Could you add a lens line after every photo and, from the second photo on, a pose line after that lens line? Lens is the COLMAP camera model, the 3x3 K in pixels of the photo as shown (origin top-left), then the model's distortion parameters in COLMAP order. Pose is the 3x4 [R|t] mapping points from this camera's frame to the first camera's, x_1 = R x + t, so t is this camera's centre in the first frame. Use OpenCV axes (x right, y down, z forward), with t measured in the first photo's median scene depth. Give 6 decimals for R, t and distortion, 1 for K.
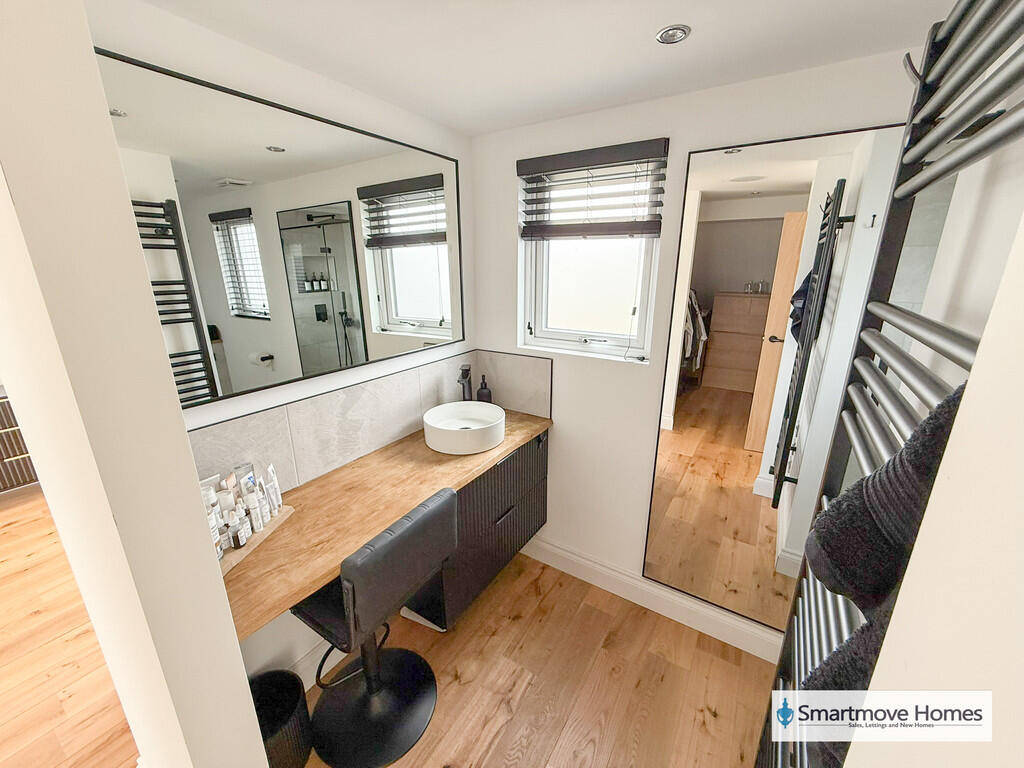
lens RADIAL K [[407.2, 0, 510.9], [0, 407.2, 381.7], [0, 0, 1]] dist [-0.000029, -0.000240]
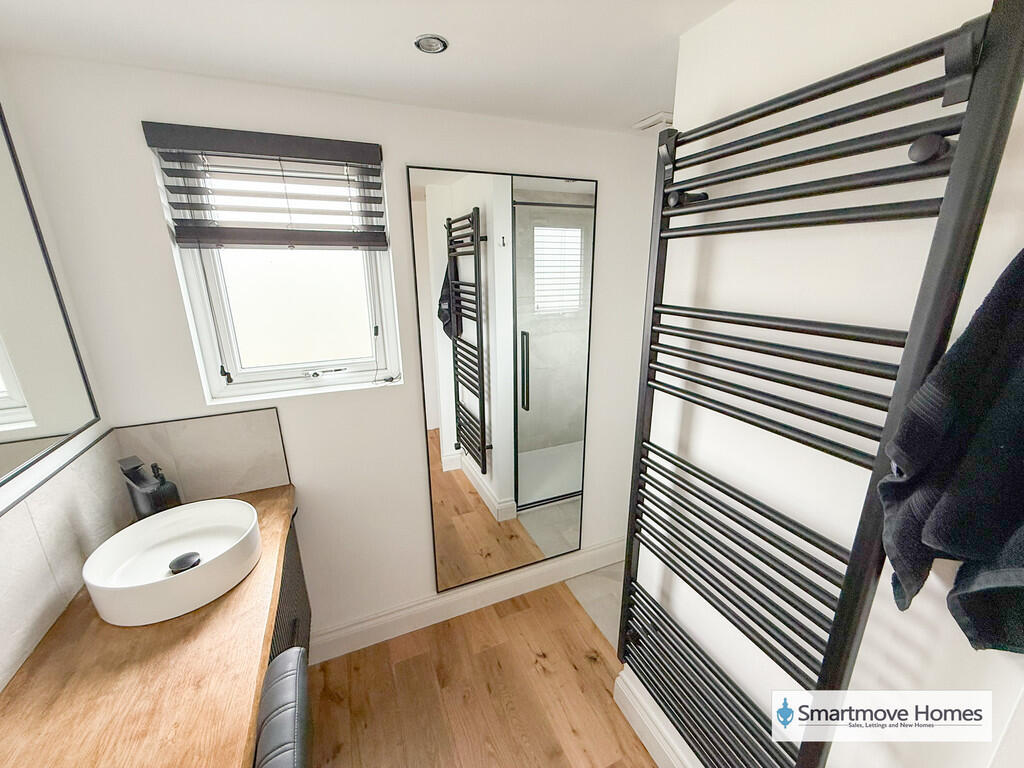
lens RADIAL K [[407.2, 0, 510.9], [0, 407.2, 381.7], [0, 0, 1]] dist [-0.000029, -0.000240]
pose [[0.562184, -0.231754, 0.793876, -0.259305], [0.241459, 0.964104, 0.110458, -0.086740], [-0.790979, 0.129591, 0.597962, 0.224785]]
